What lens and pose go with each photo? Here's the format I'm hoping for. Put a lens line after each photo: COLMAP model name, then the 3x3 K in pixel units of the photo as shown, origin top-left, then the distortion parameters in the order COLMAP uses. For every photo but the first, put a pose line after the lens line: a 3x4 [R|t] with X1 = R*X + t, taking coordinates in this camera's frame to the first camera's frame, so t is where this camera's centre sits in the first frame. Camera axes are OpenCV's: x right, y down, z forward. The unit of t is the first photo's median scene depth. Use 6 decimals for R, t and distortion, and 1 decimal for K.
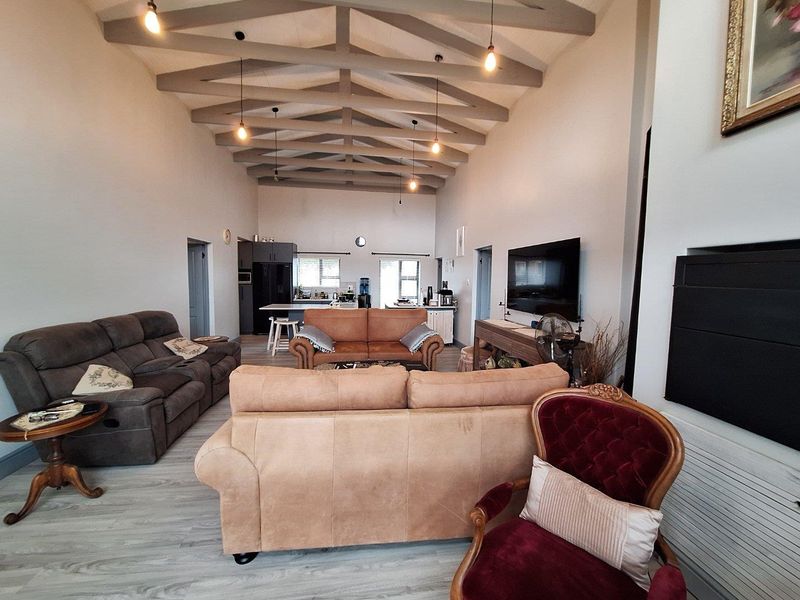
lens RADIAL K [[316.6, 0, 402.3], [0, 316.6, 301.2], [0, 0, 1]] dist [0.000184, 0.000324]
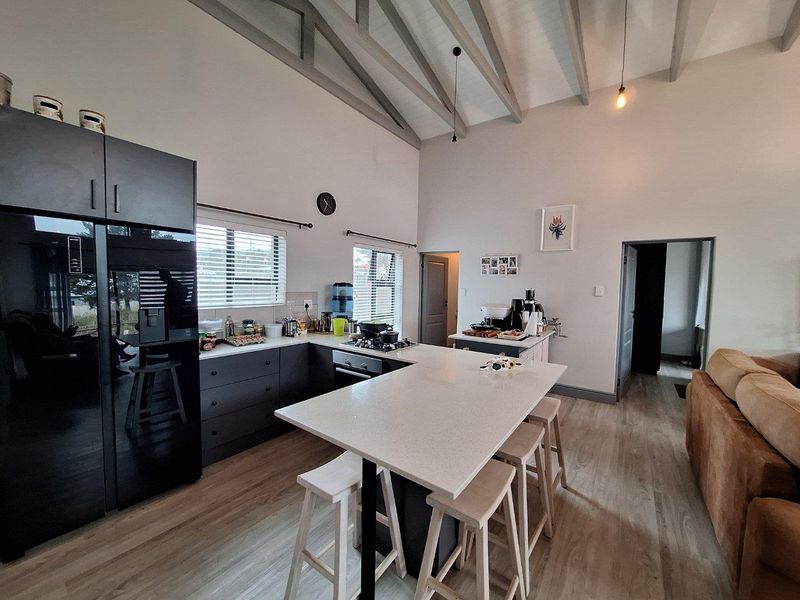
lens RADIAL K [[316.6, 0, 399.4], [0, 316.6, 300.2], [0, 0, 1]] dist [0.000184, 0.000324]
pose [[0.700134, -0.032900, 0.713253, -0.908793], [0.044705, 0.998998, 0.002198, -0.105249], [-0.712611, 0.030347, 0.700903, 1.432542]]
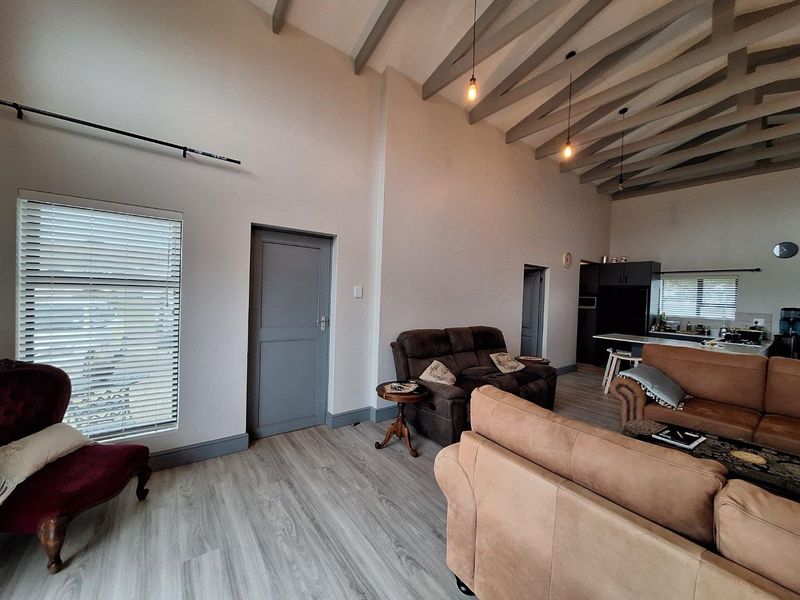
lens RADIAL K [[316.6, 0, 400.7], [0, 316.6, 301.6], [0, 0, 1]] dist [0.000184, 0.000324]
pose [[0.487401, 0.020468, -0.872938, 0.099359], [-0.091004, 0.995472, -0.027470, -0.001520], [0.868423, 0.092830, 0.487057, 0.124998]]
